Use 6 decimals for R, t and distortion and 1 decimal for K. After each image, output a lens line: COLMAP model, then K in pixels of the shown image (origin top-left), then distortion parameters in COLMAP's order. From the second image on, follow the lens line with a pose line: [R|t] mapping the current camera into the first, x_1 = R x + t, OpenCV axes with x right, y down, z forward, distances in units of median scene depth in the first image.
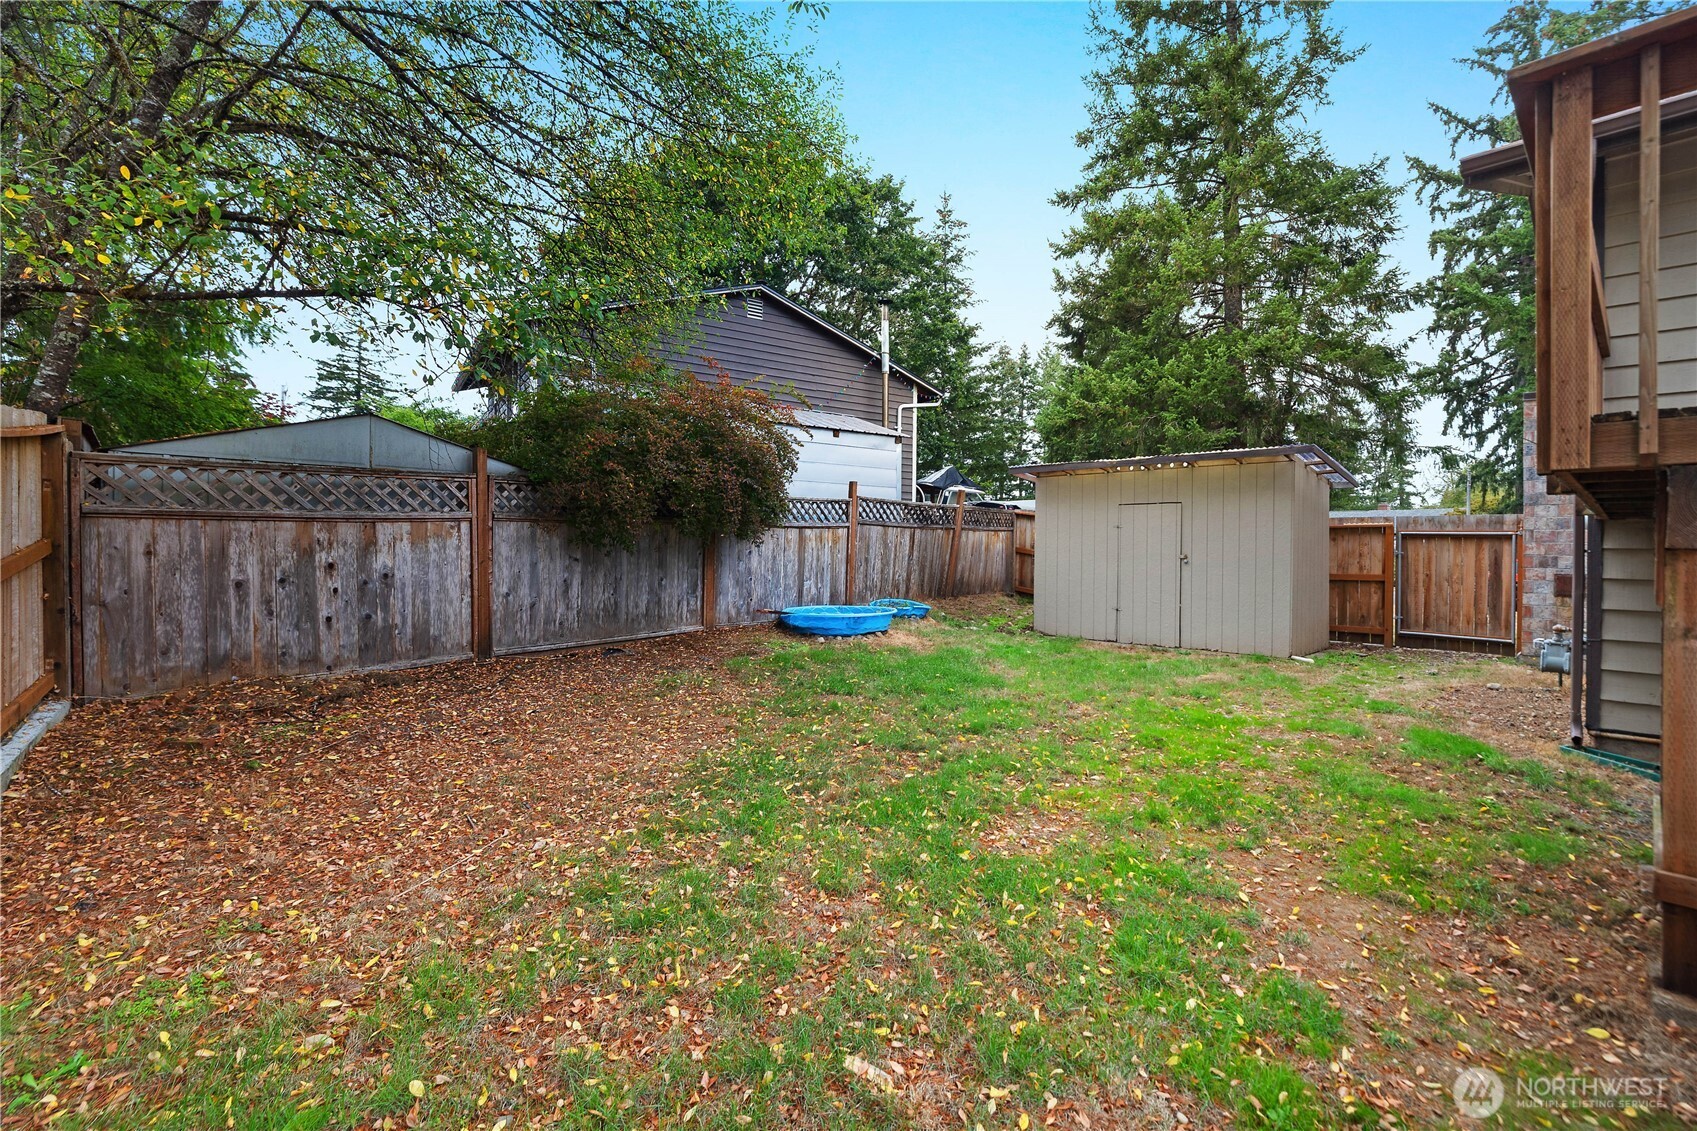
lens RADIAL K [[735.7, 0, 856.9], [0, 735.7, 554.9], [0, 0, 1]] dist [-0.000493, 0.000728]
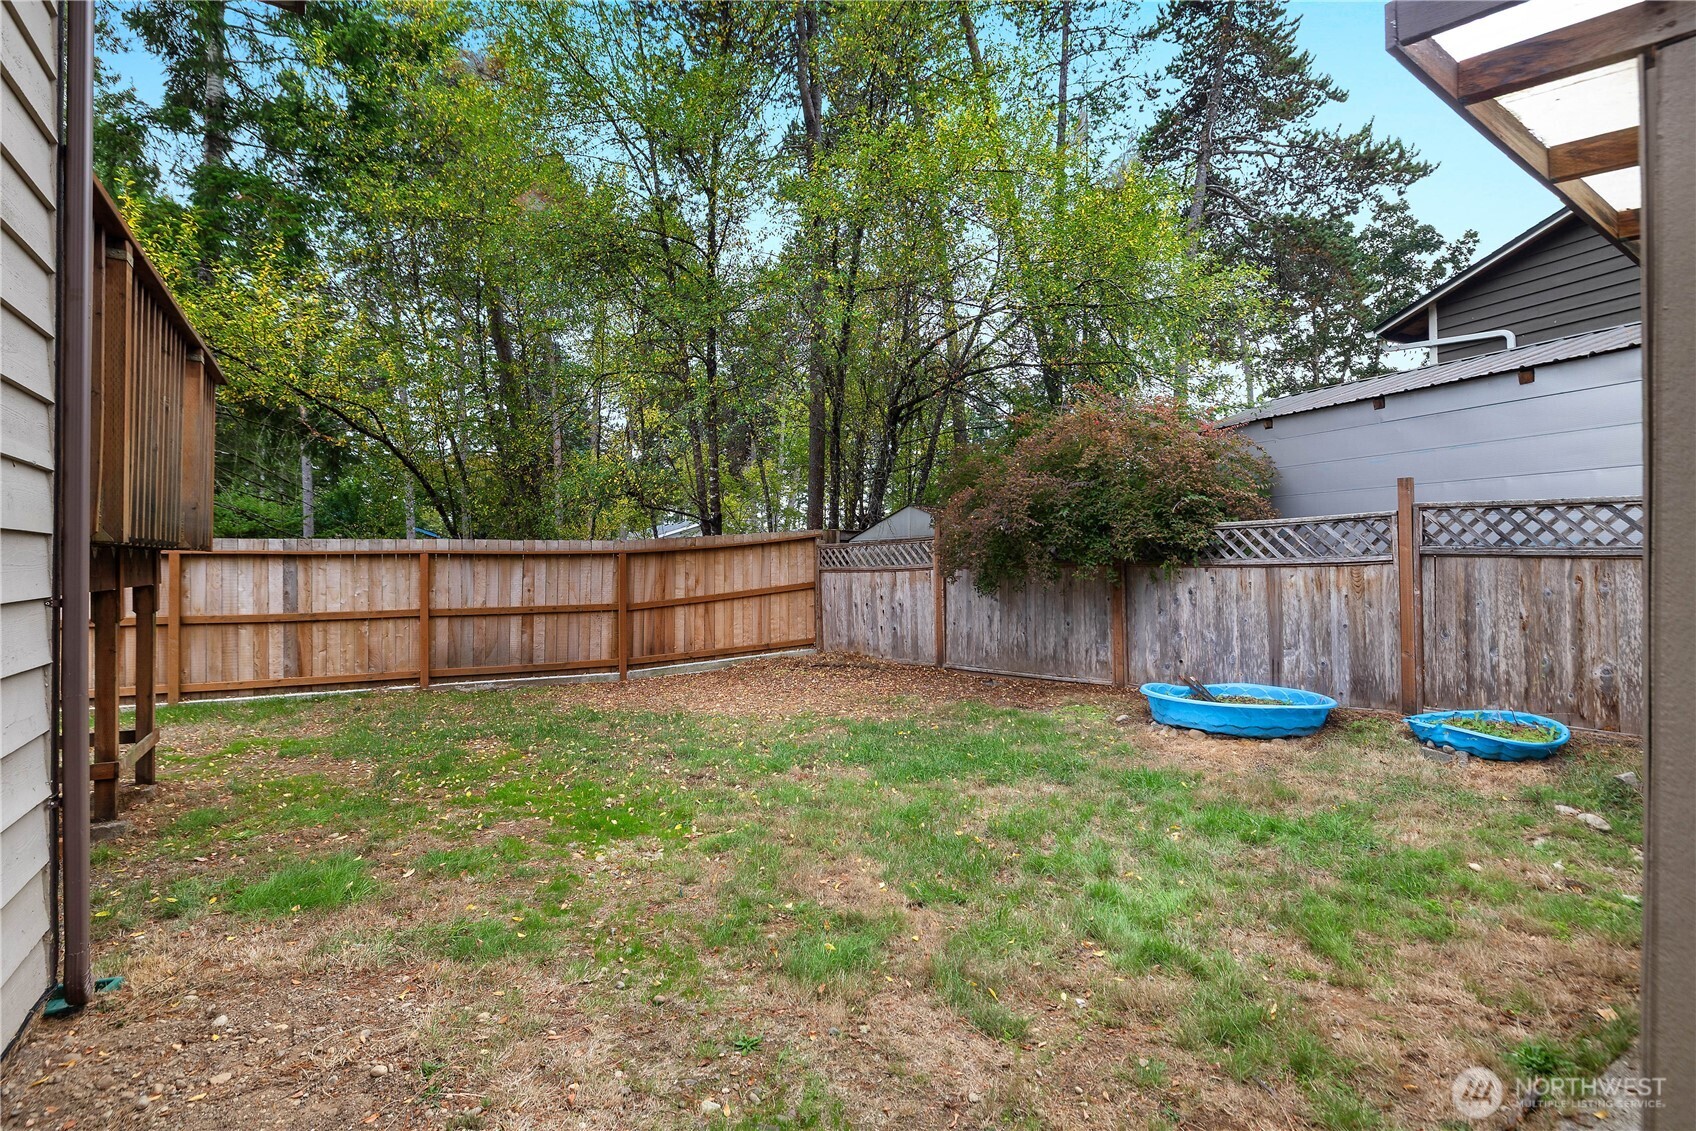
lens RADIAL K [[800.3, 0, 844.8], [0, 800.3, 565.9], [0, 0, 1]] dist [-0.000208, 0.000914]
pose [[-0.192733, -0.022005, -0.981004, 0.666821], [-0.026385, 0.999503, -0.017236, -0.013912], [0.980896, 0.022562, -0.193218, 0.724069]]
